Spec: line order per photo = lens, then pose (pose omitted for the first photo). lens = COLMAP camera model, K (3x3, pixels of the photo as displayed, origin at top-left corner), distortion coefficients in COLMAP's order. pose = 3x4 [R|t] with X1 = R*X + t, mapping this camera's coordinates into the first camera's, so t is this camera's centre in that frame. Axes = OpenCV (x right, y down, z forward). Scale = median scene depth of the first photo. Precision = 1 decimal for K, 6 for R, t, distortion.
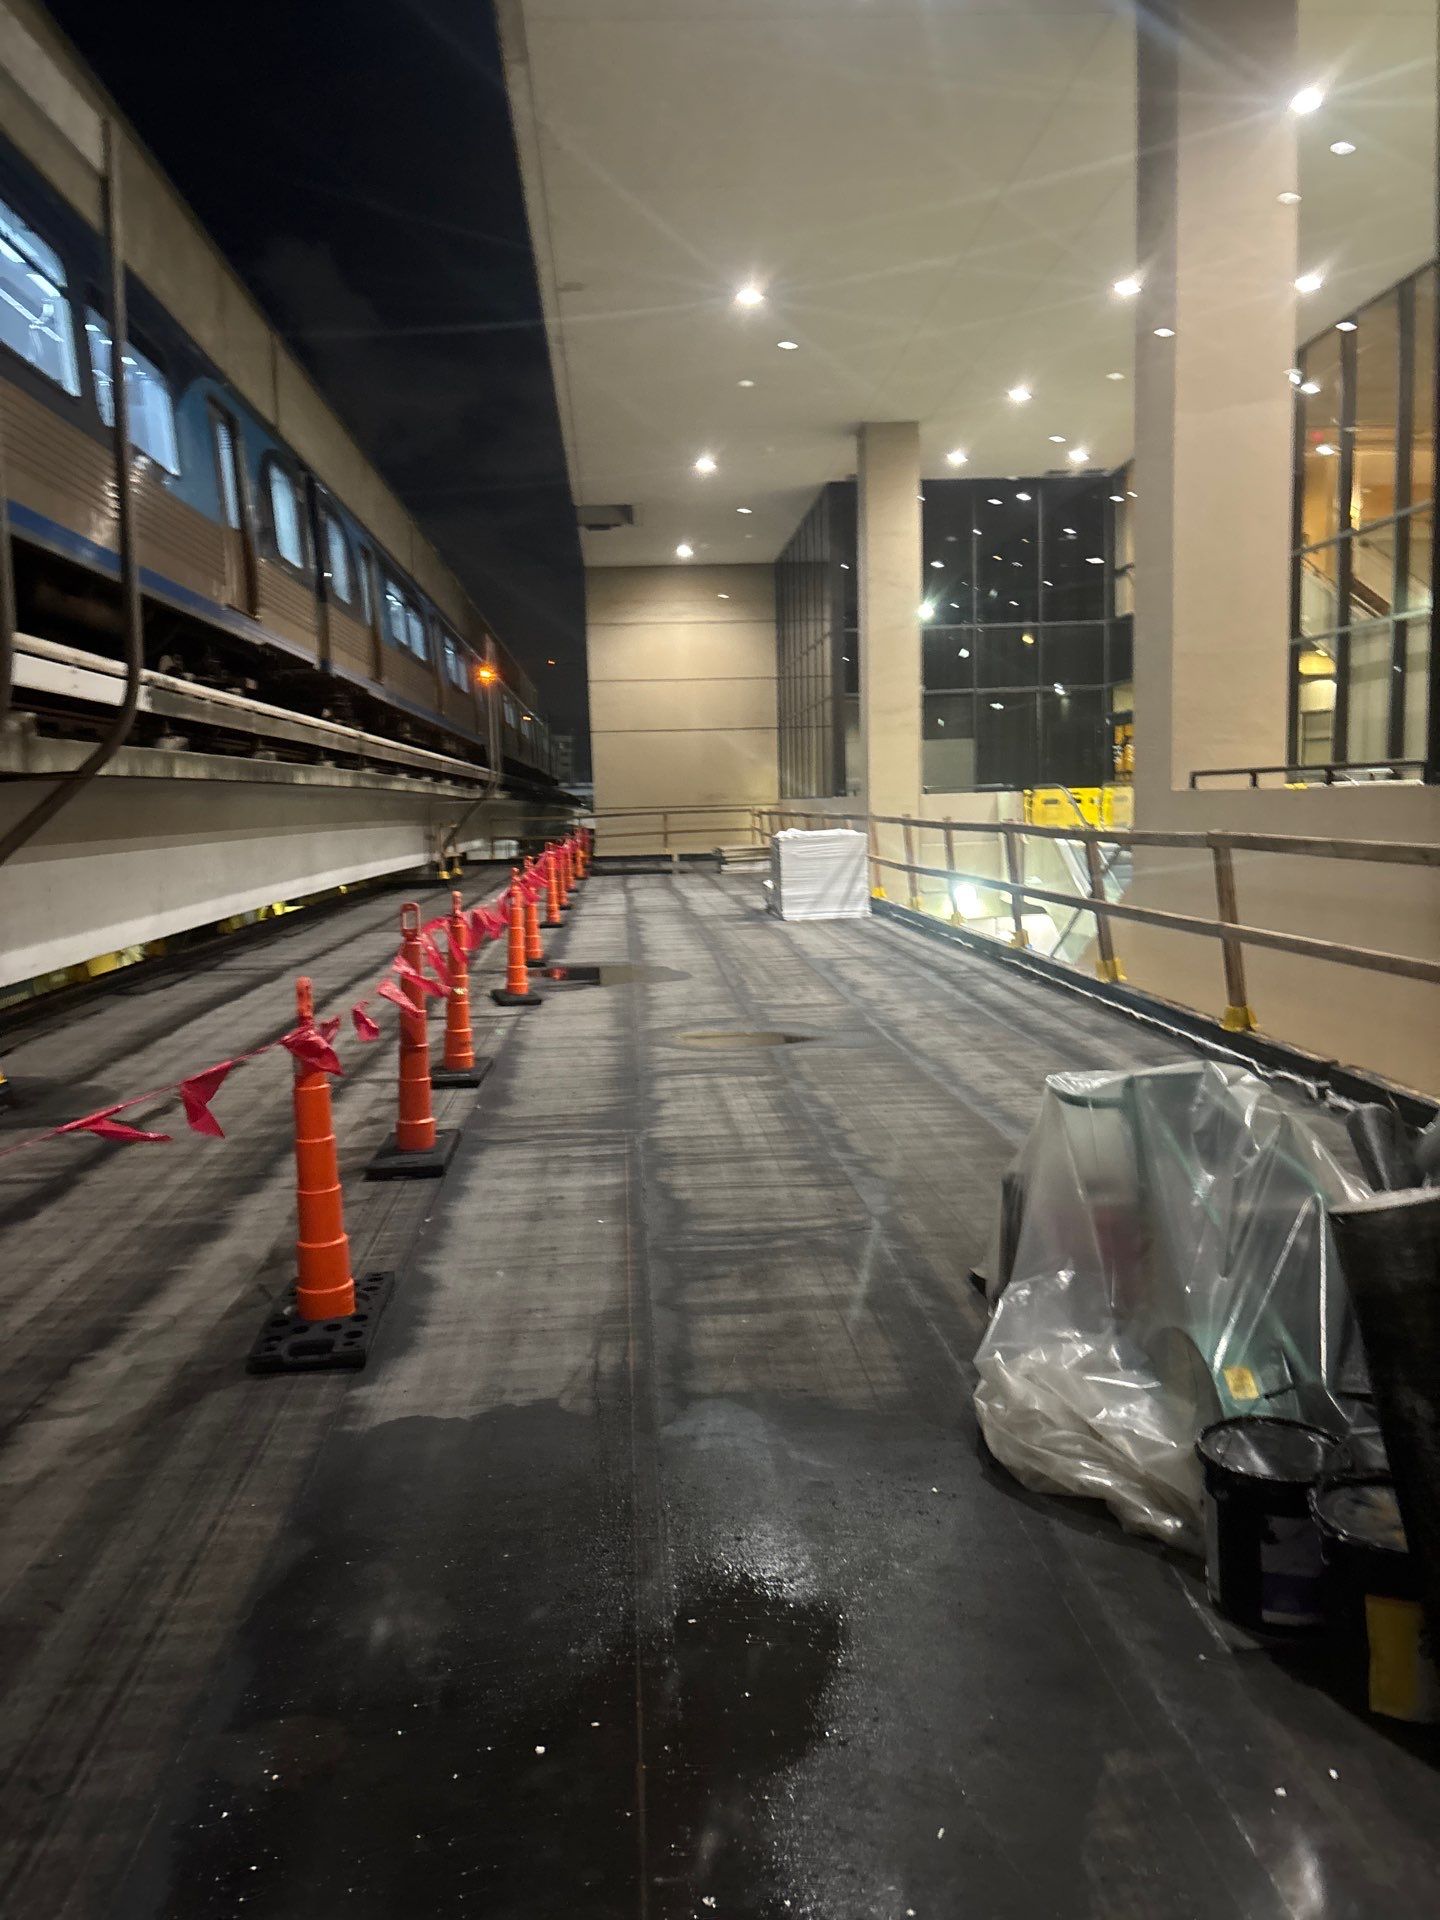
lens RADIAL K [[1460.5, 0, 747.3], [0, 1460.5, 973.1], [0, 0, 1]] dist [0.027833, -0.032964]
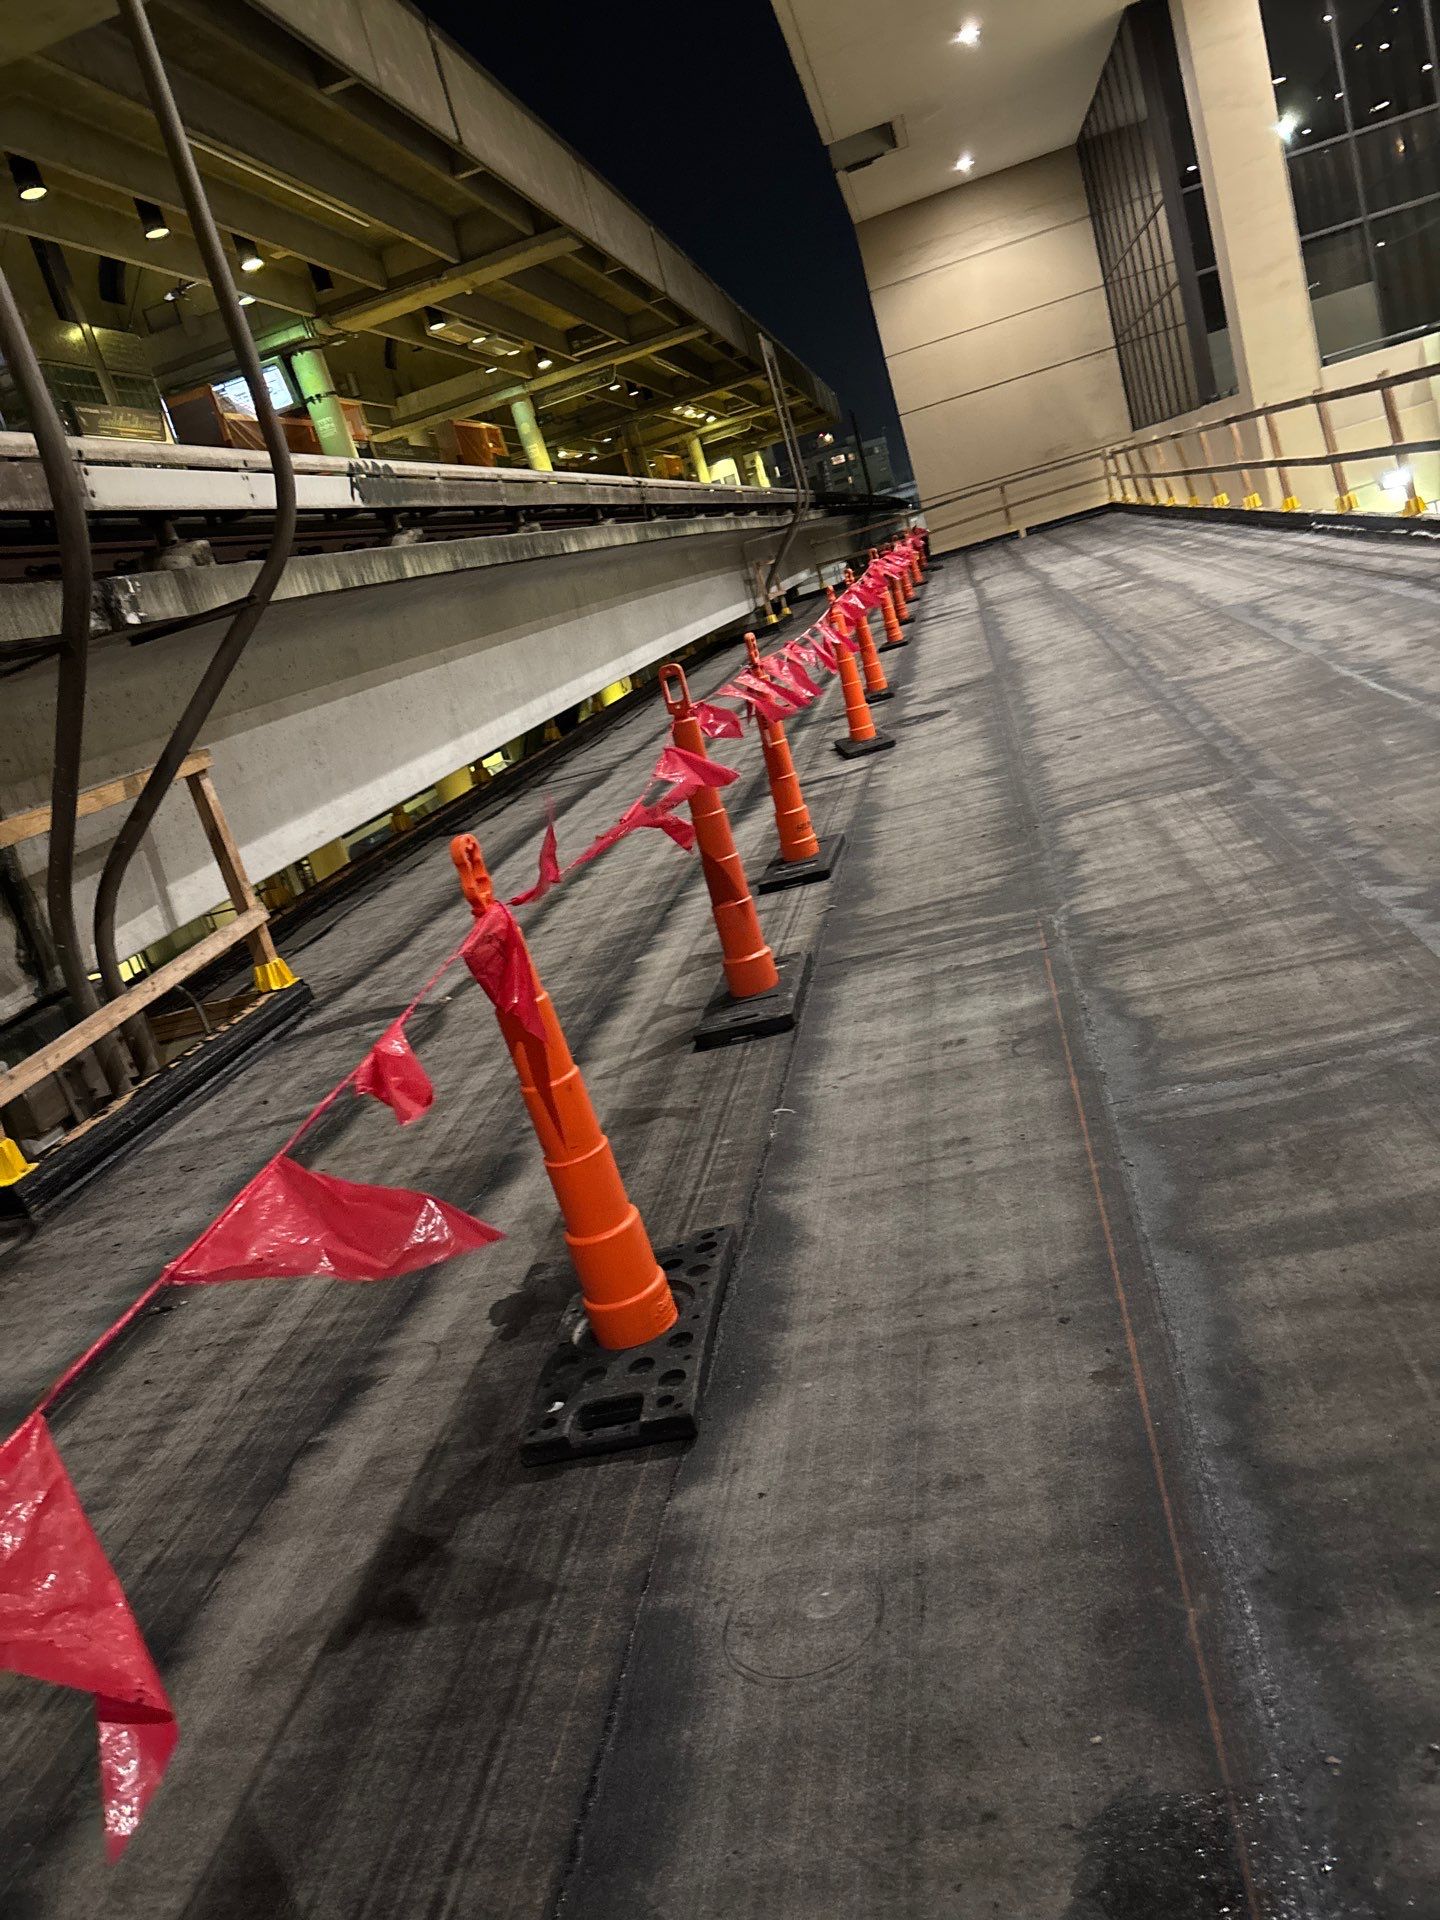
lens RADIAL K [[1460.5, 0, 703.8], [0, 1460.5, 977.6], [0, 0, 1]] dist [0.027833, -0.032964]
pose [[0.936314, -0.172344, -0.305964, -0.017744], [0.227236, 0.961631, 0.153719, -0.004693], [0.267731, -0.213455, 0.939551, 0.222530]]
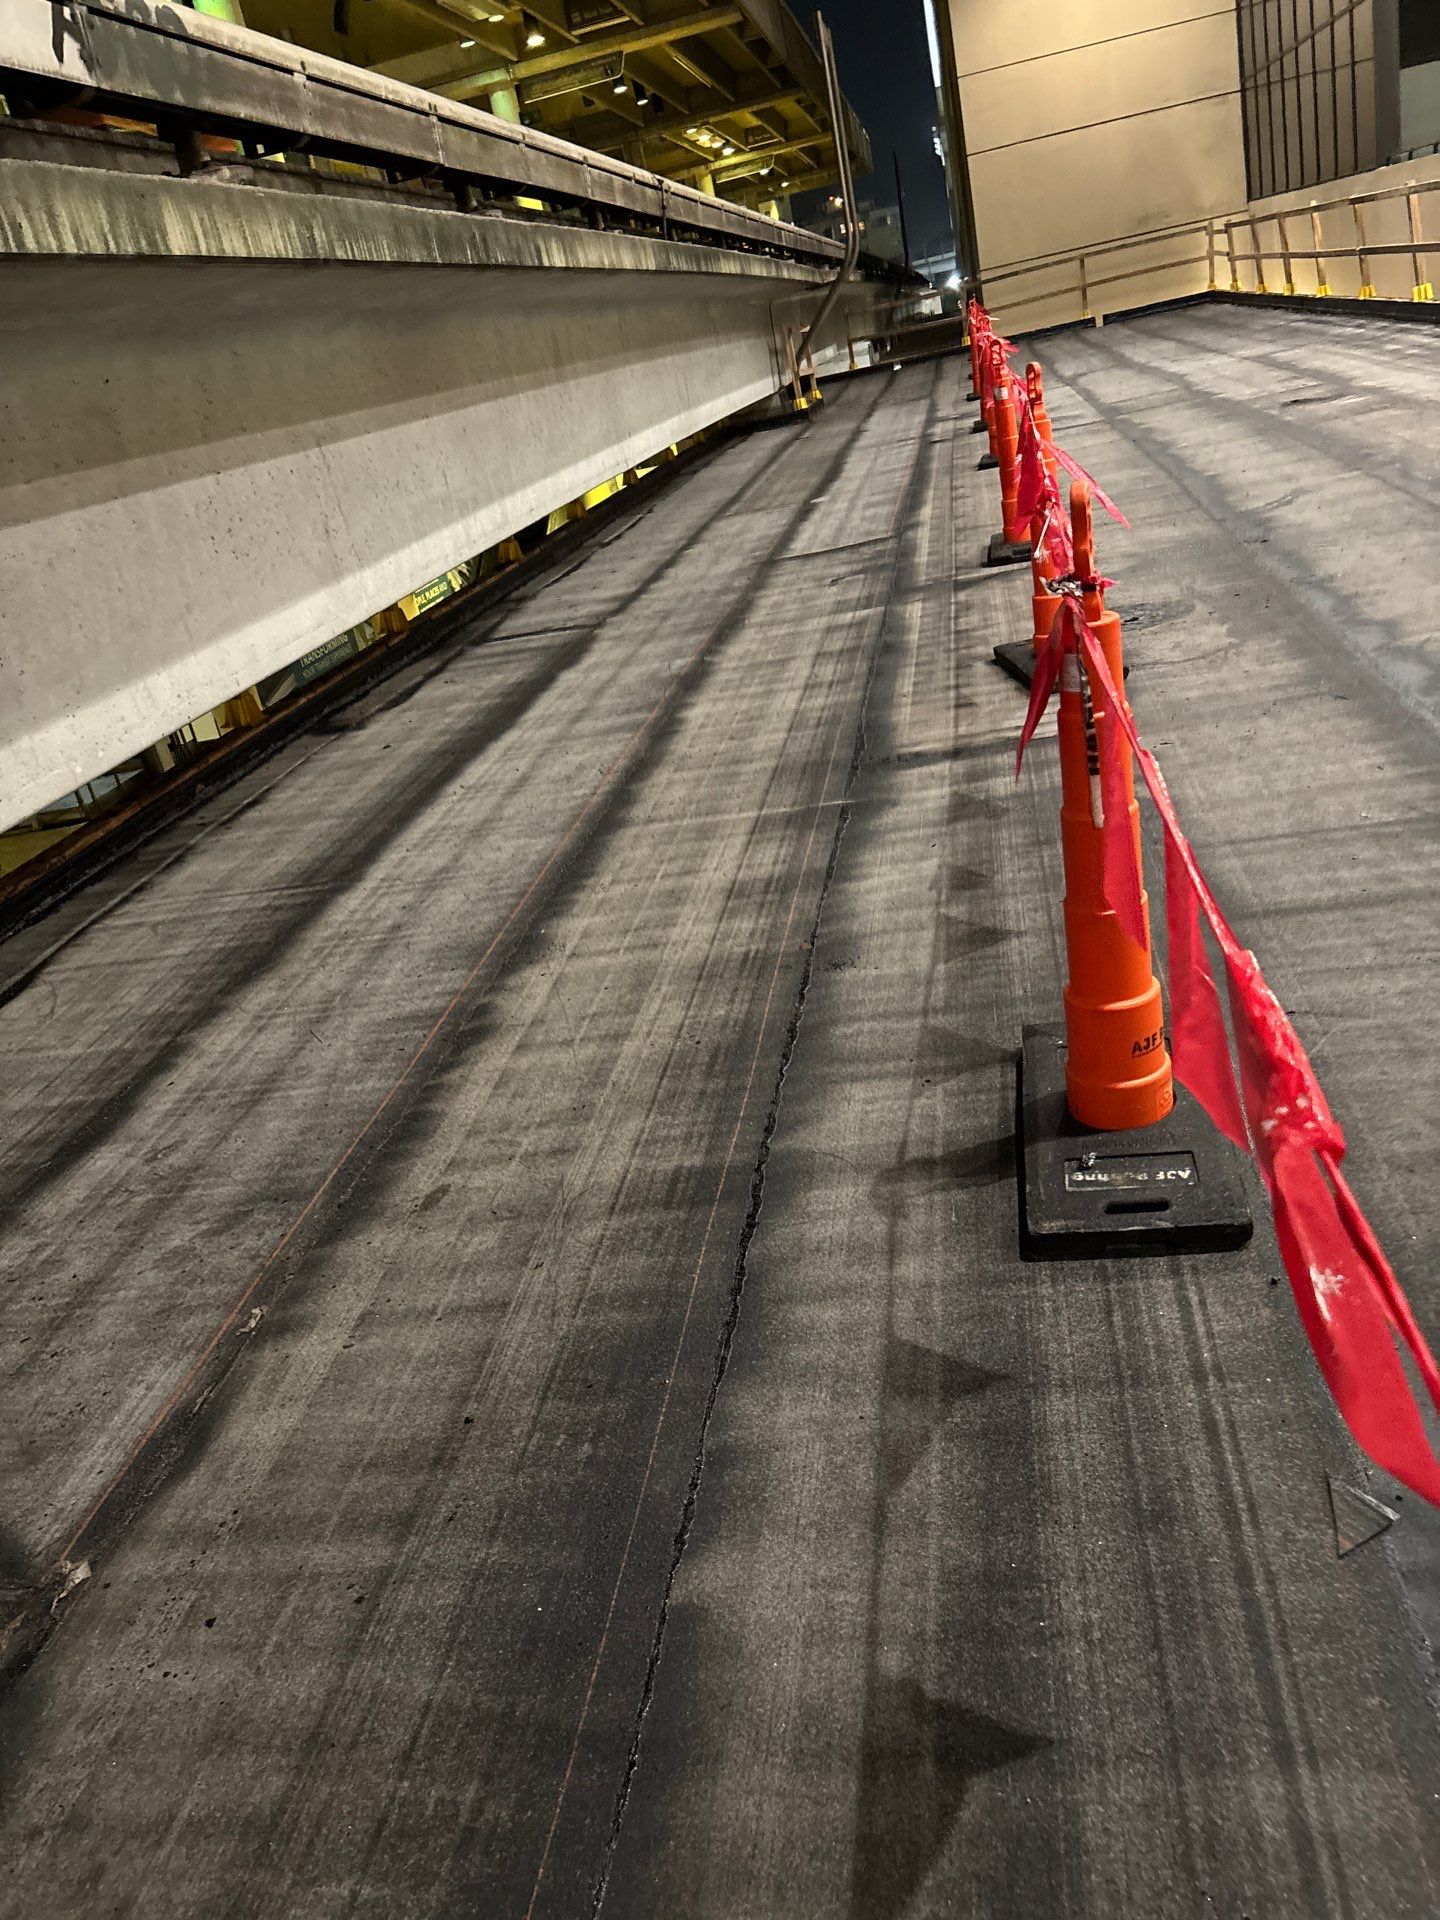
lens RADIAL K [[1431.4, 0, 700.8], [0, 1431.4, 954.0], [0, 0, 1]] dist [0.015319, -0.007754]
pose [[0.955012, -0.062545, -0.289897, -0.181284], [0.149022, 0.946343, 0.286754, -0.054836], [0.256407, -0.317055, 0.913089, 0.684387]]
